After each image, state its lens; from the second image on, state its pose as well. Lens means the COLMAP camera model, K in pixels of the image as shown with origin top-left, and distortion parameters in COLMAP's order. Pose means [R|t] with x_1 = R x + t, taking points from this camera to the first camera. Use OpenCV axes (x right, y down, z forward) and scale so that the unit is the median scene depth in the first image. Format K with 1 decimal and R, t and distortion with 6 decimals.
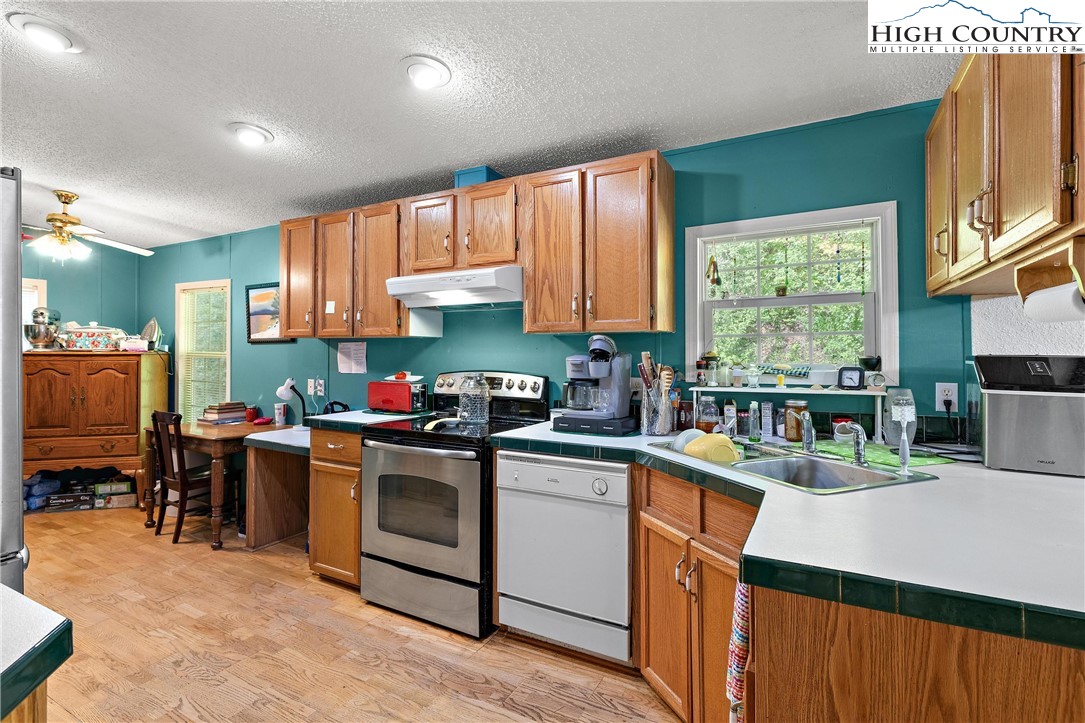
lens RADIAL K [[511.5, 0, 534.9], [0, 511.5, 345.9], [0, 0, 1]] dist [-0.009807, 0.003743]
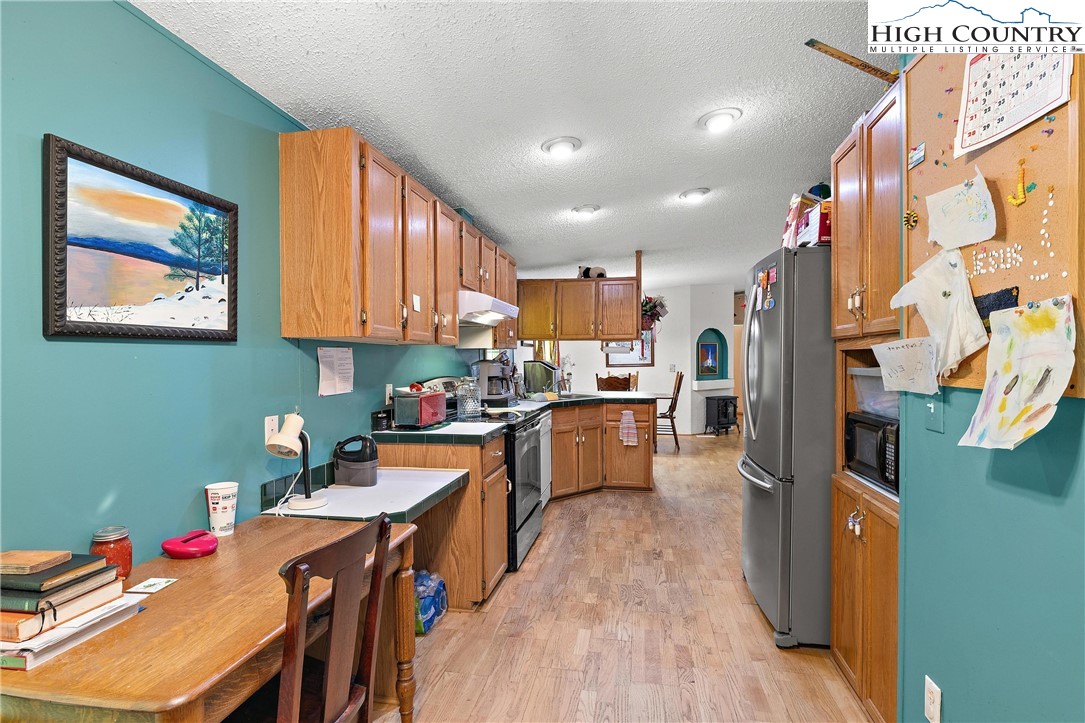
lens RADIAL K [[511.5, 0, 543.3], [0, 511.5, 363.5], [0, 0, 1]] dist [-0.009807, 0.003743]
pose [[-0.314846, -0.006508, 0.949120, -1.487903], [-0.008954, 0.999952, 0.003886, 0.011467], [-0.949101, -0.007274, -0.314889, 1.323603]]
